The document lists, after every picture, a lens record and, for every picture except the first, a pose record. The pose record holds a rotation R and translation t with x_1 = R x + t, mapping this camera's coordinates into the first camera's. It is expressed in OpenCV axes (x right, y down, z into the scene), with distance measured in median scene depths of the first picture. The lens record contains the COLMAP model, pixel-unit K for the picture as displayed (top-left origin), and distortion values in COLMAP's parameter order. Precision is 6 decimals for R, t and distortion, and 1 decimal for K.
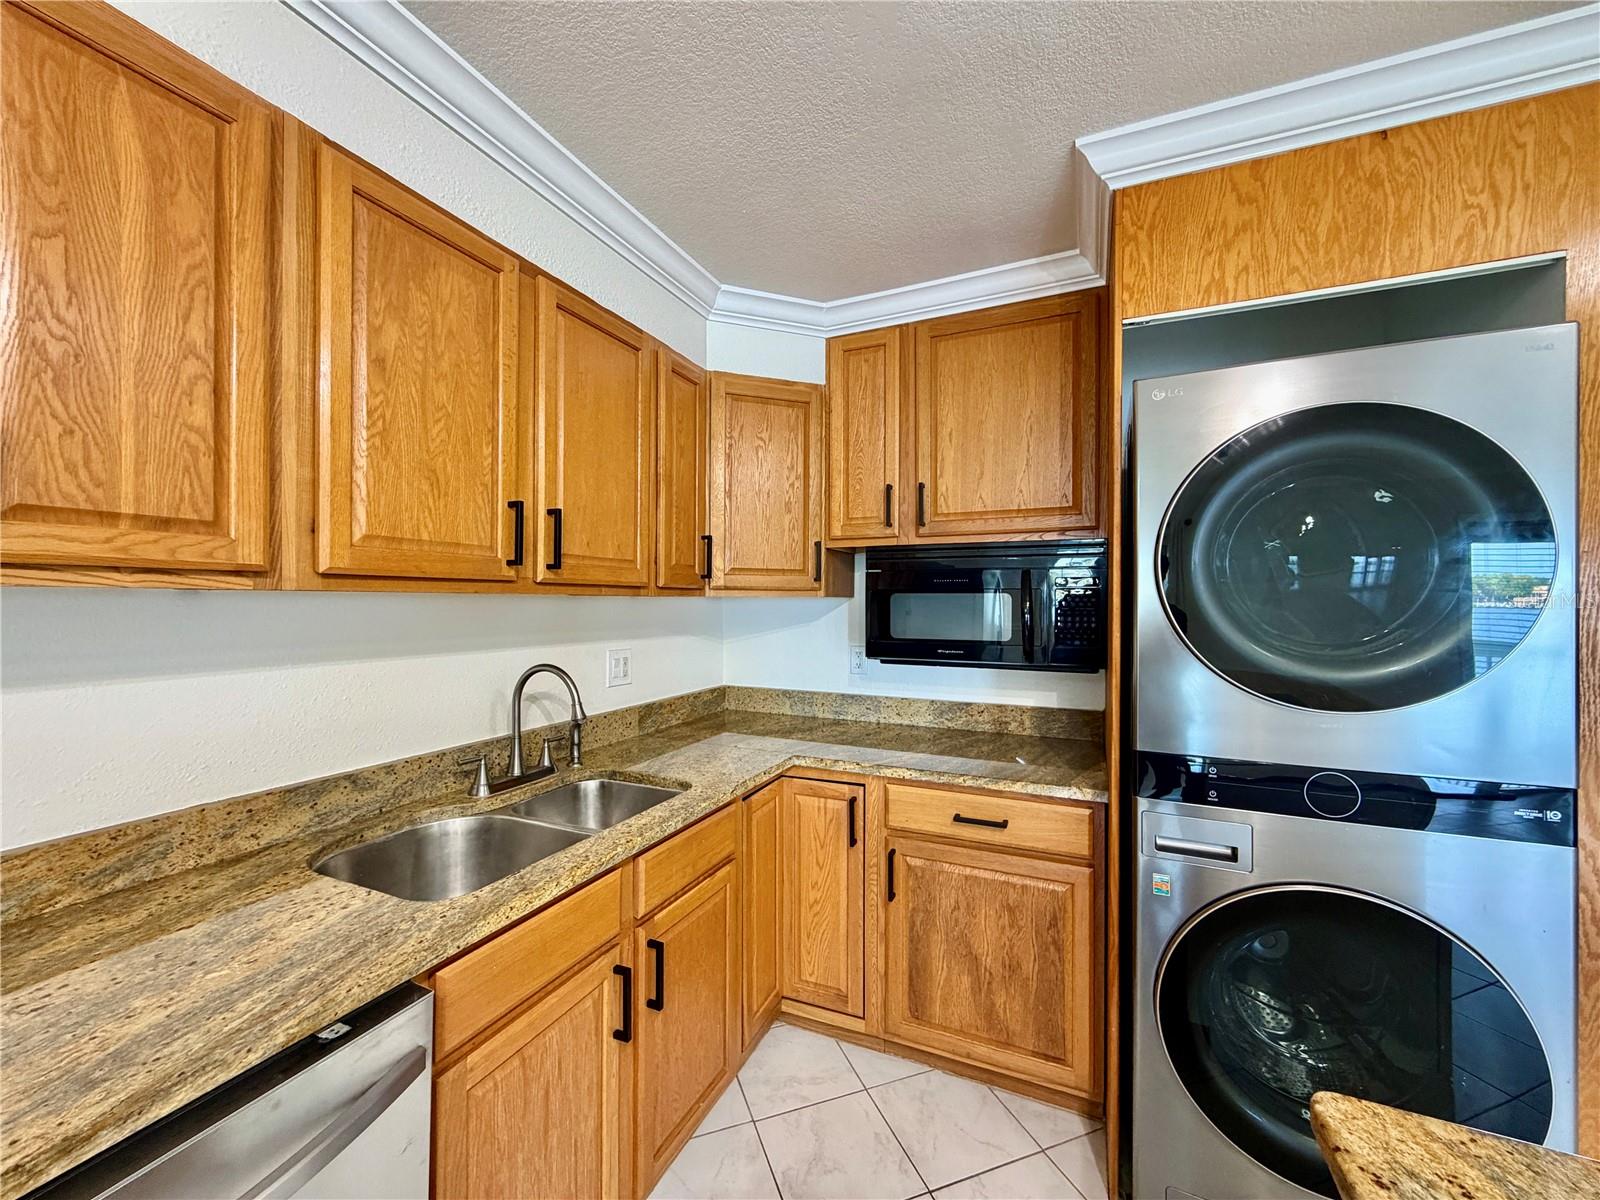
lens RADIAL K [[638.2, 0, 797.2], [0, 638.2, 602.4], [0, 0, 1]] dist [0.000237, 0.000205]
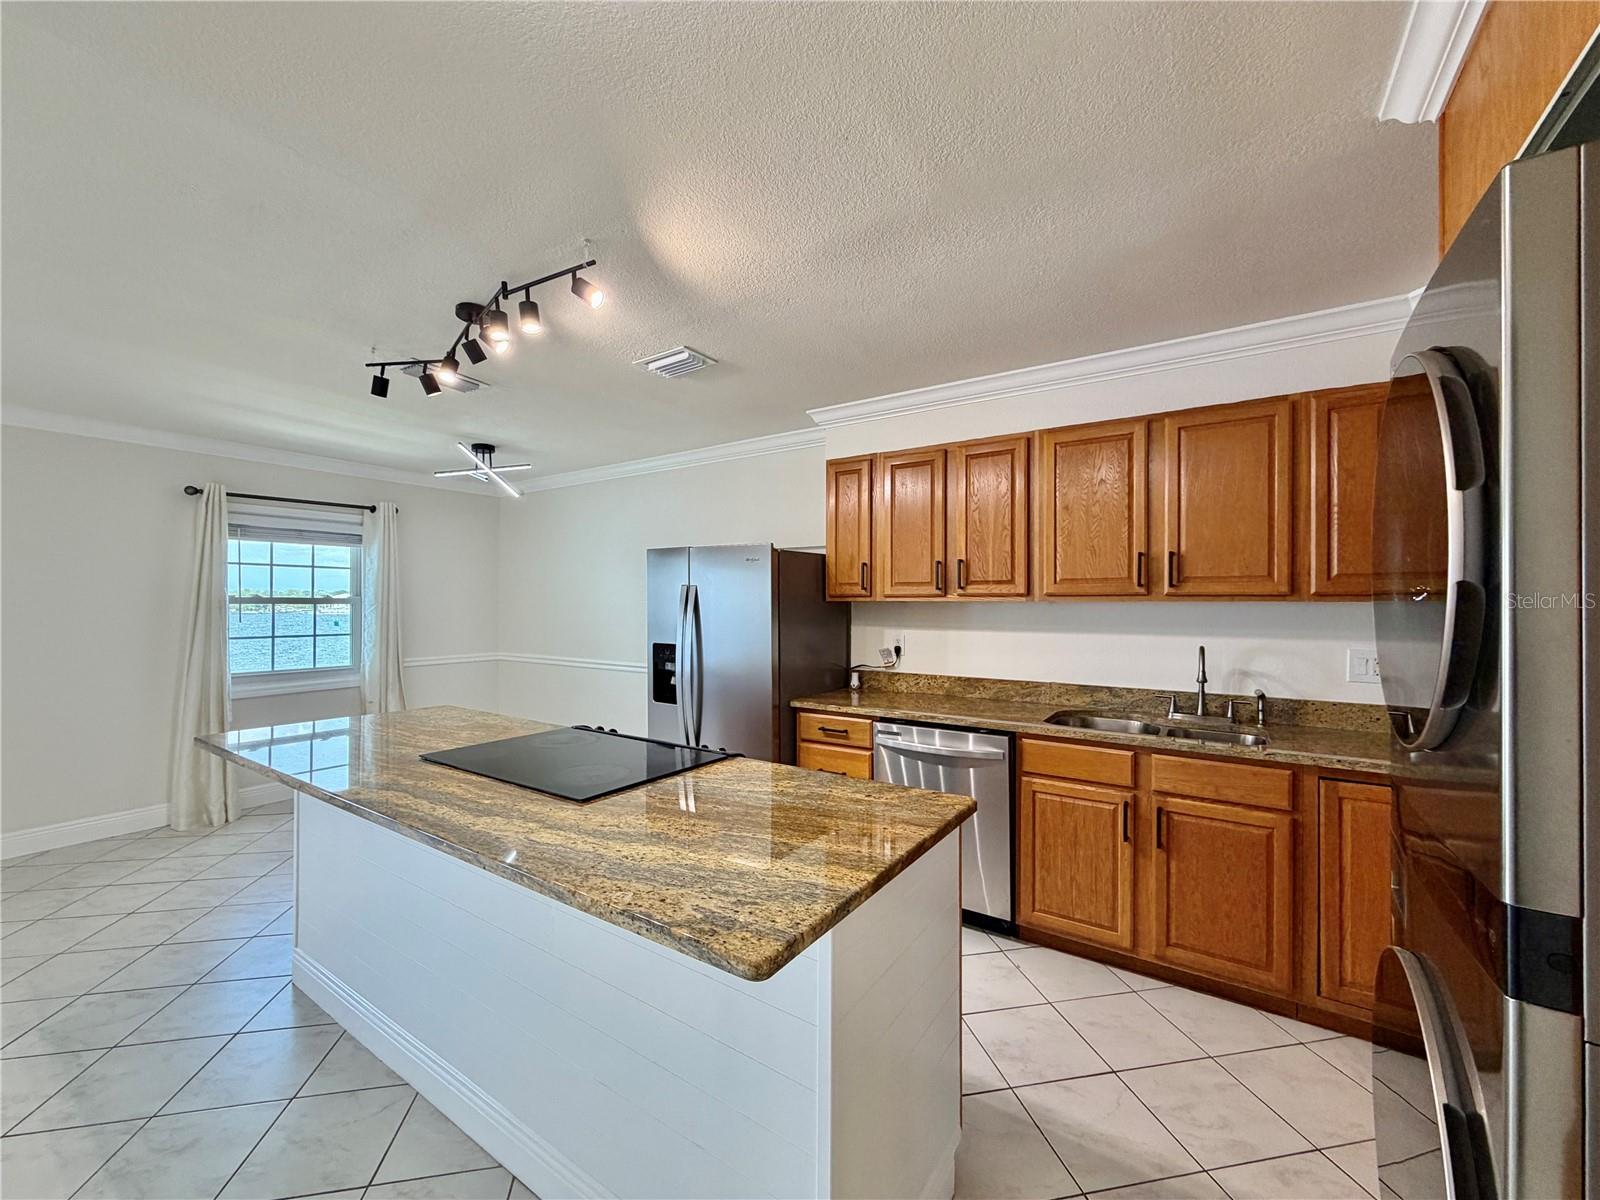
lens RADIAL K [[638.2, 0, 797.2], [0, 638.2, 602.4], [0, 0, 1]] dist [0.000237, 0.000205]
pose [[-0.169154, -0.005261, -0.985576, 1.169022], [-0.005646, 0.999975, -0.004368, 0.001512], [0.985573, 0.004825, -0.169180, 0.247628]]
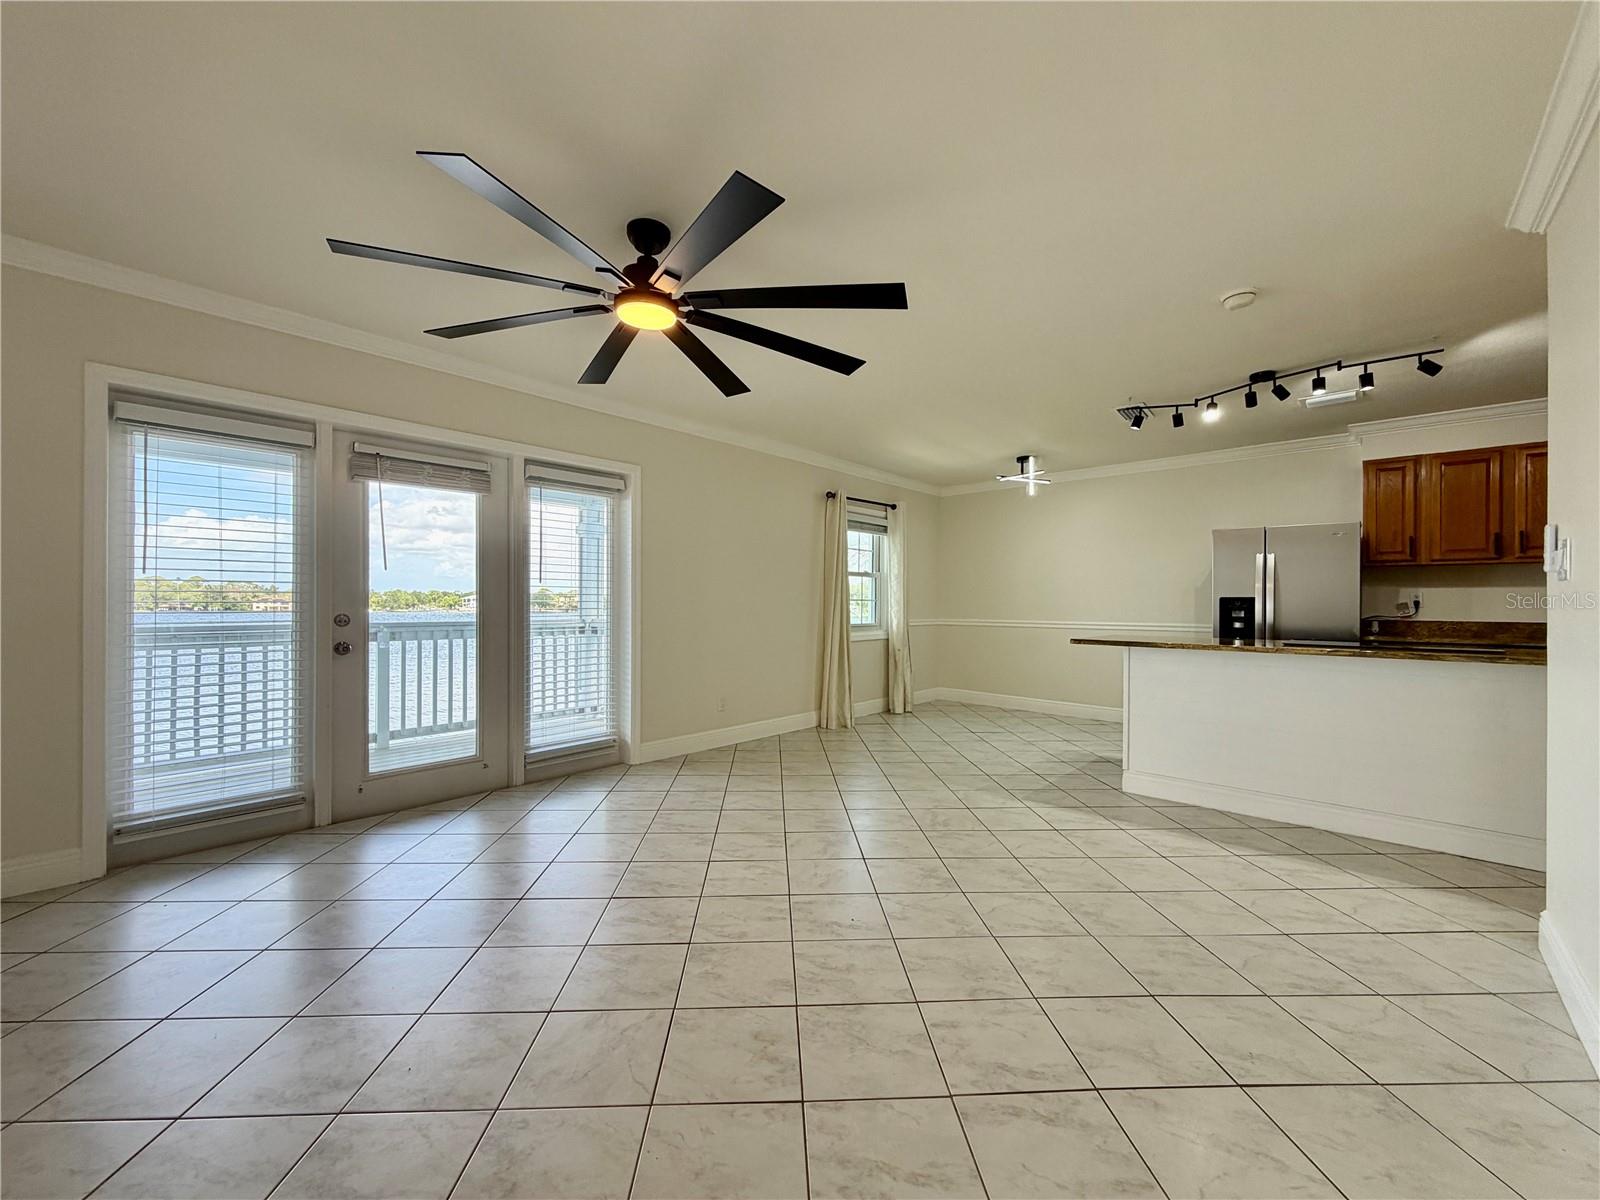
lens RADIAL K [[638.2, 0, 797.2], [0, 638.2, 602.4], [0, 0, 1]] dist [0.000237, 0.000205]
pose [[-0.310086, -0.008004, -0.950675, 2.376242], [-0.010205, 0.999935, -0.005090, 0.165636], [0.950654, 0.008123, -0.310147, -1.313562]]
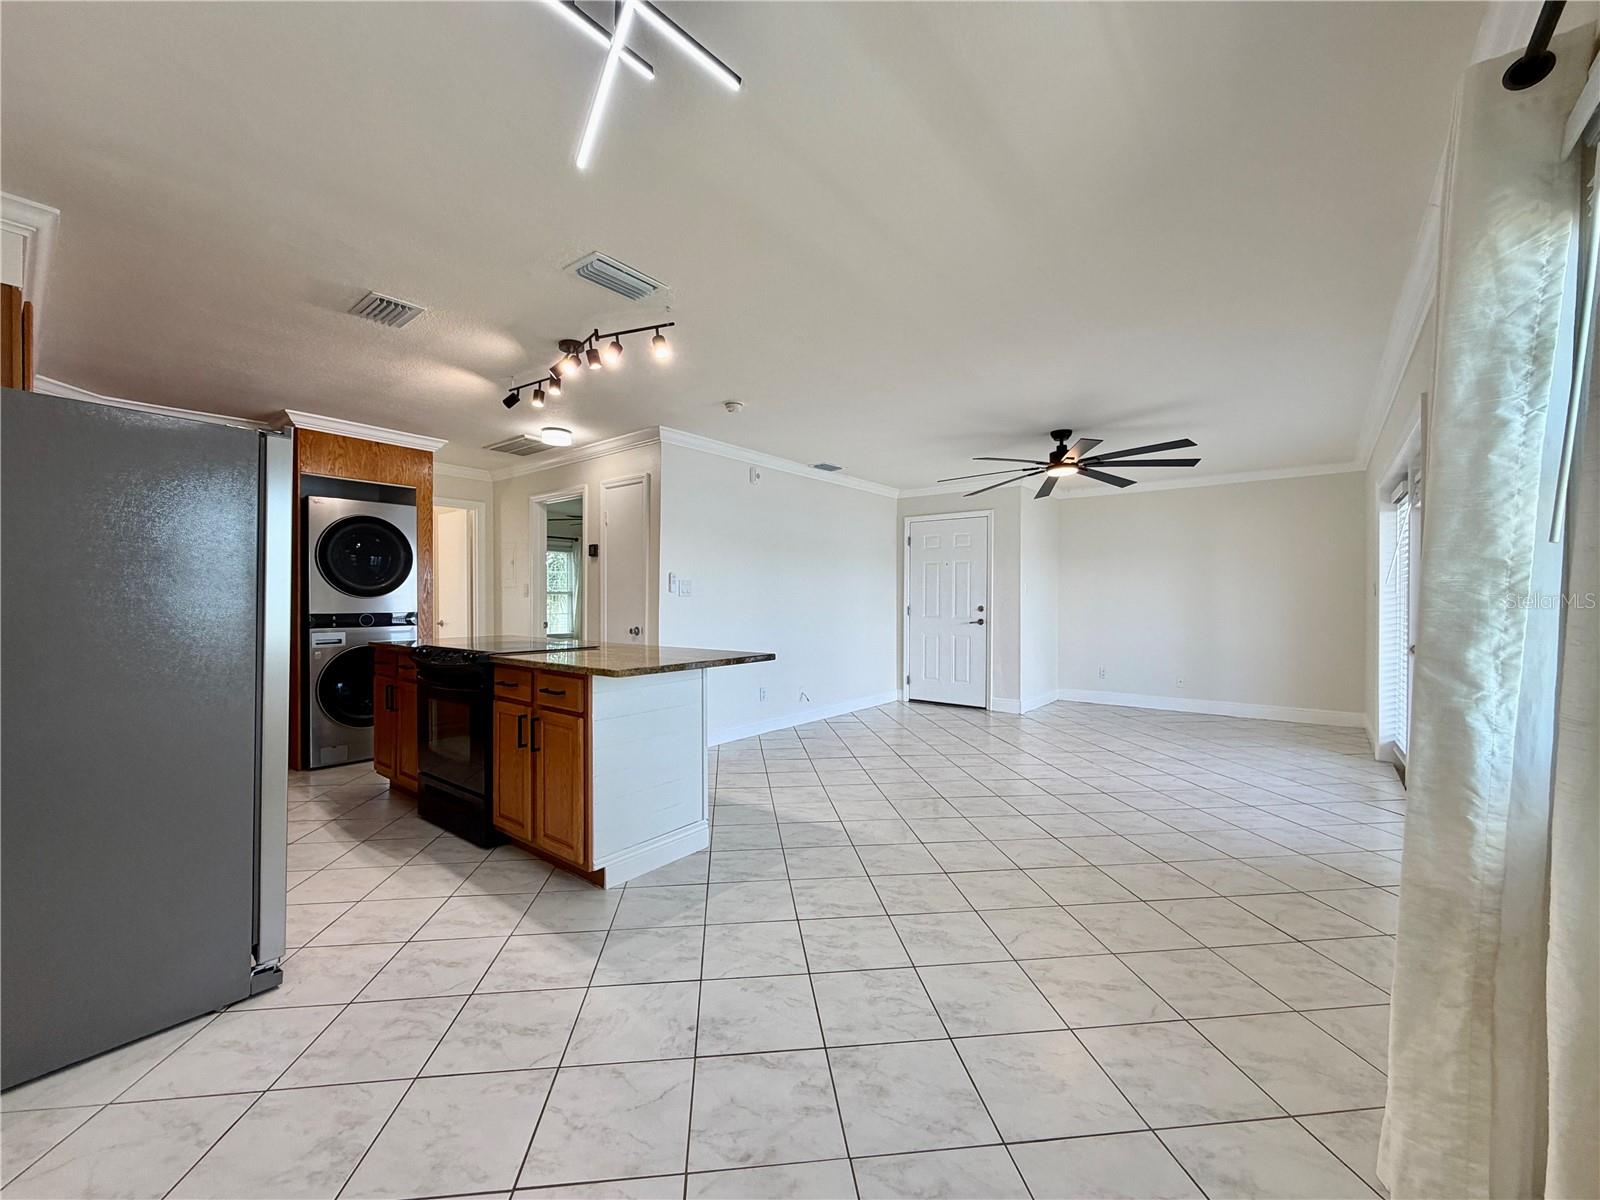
lens RADIAL K [[638.2, 0, 797.2], [0, 638.2, 602.4], [0, 0, 1]] dist [0.000237, 0.000205]
pose [[0.249545, -0.006456, 0.968342, -1.428997], [0.003180, 0.999978, 0.005847, 0.123002], [-0.968358, 0.001620, 0.249560, -1.576222]]
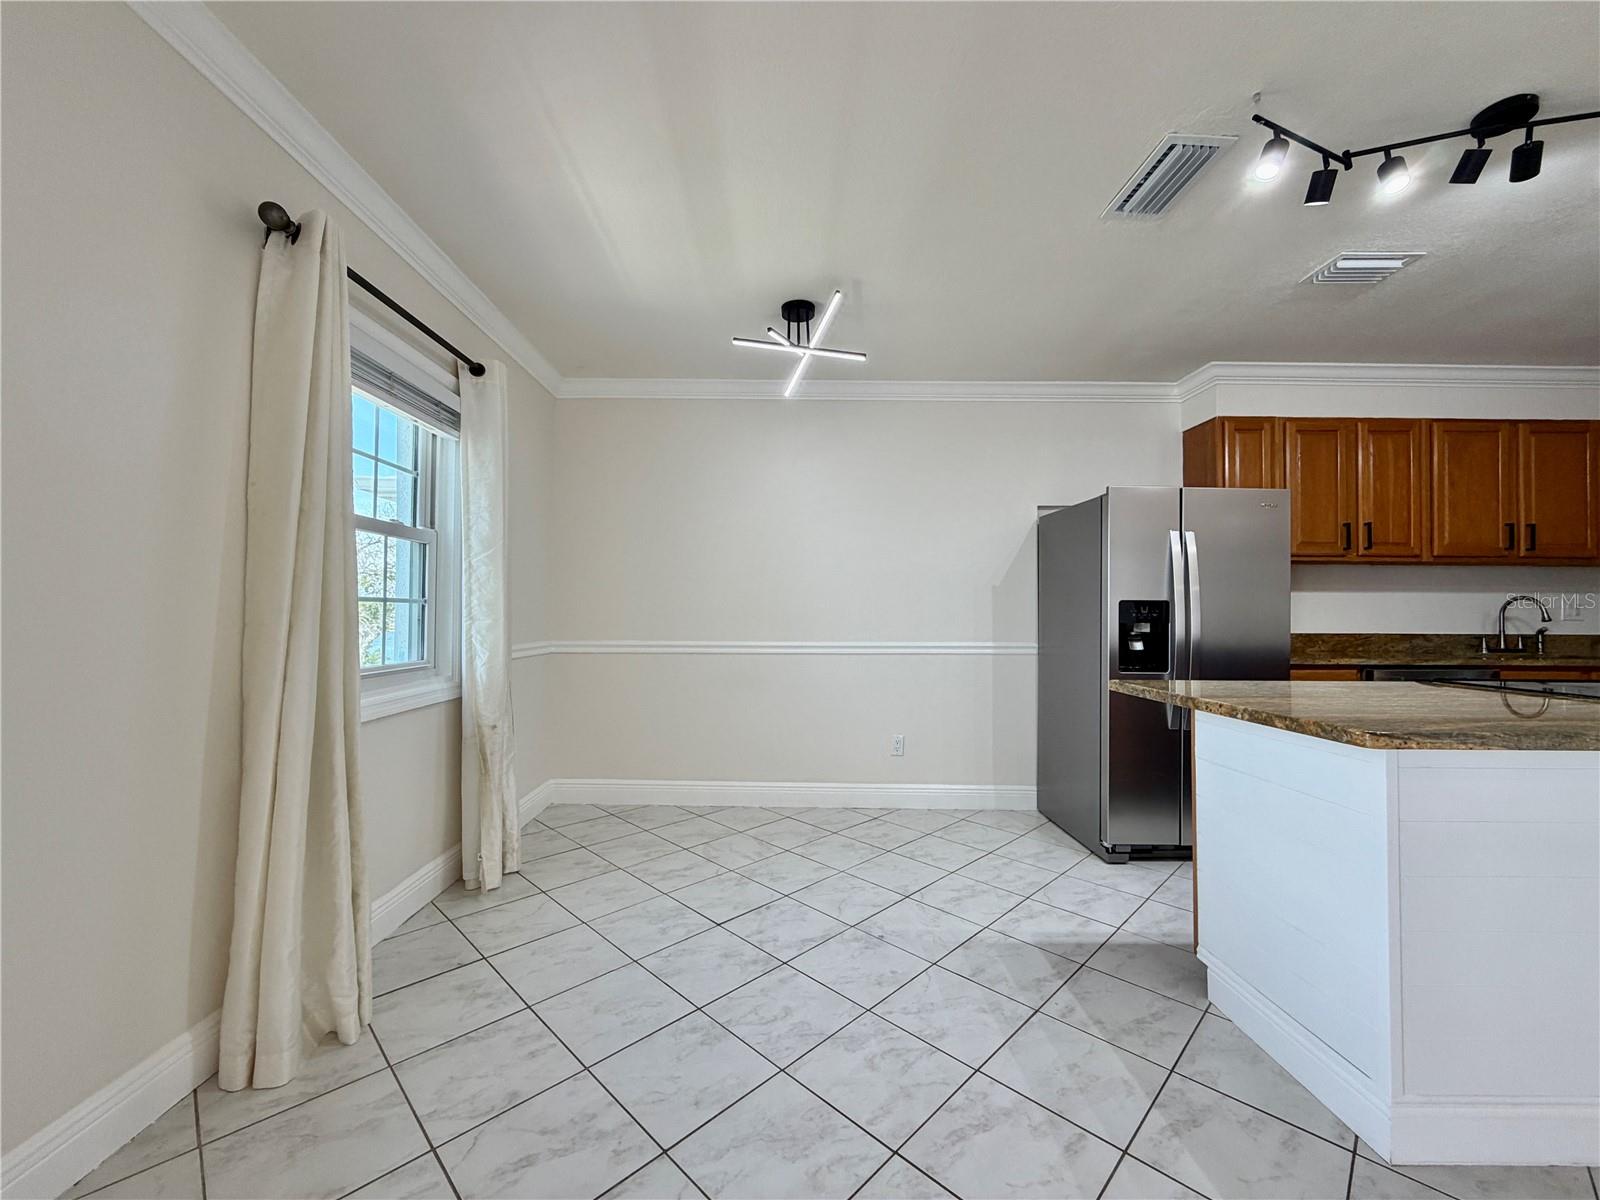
lens RADIAL K [[638.2, 0, 797.2], [0, 638.2, 602.4], [0, 0, 1]] dist [0.000237, 0.000205]
pose [[0.420112, -0.018387, -0.907286, 0.459233], [-0.007104, 0.999697, -0.023549, 0.161676], [0.907445, 0.016338, 0.419854, -1.840633]]
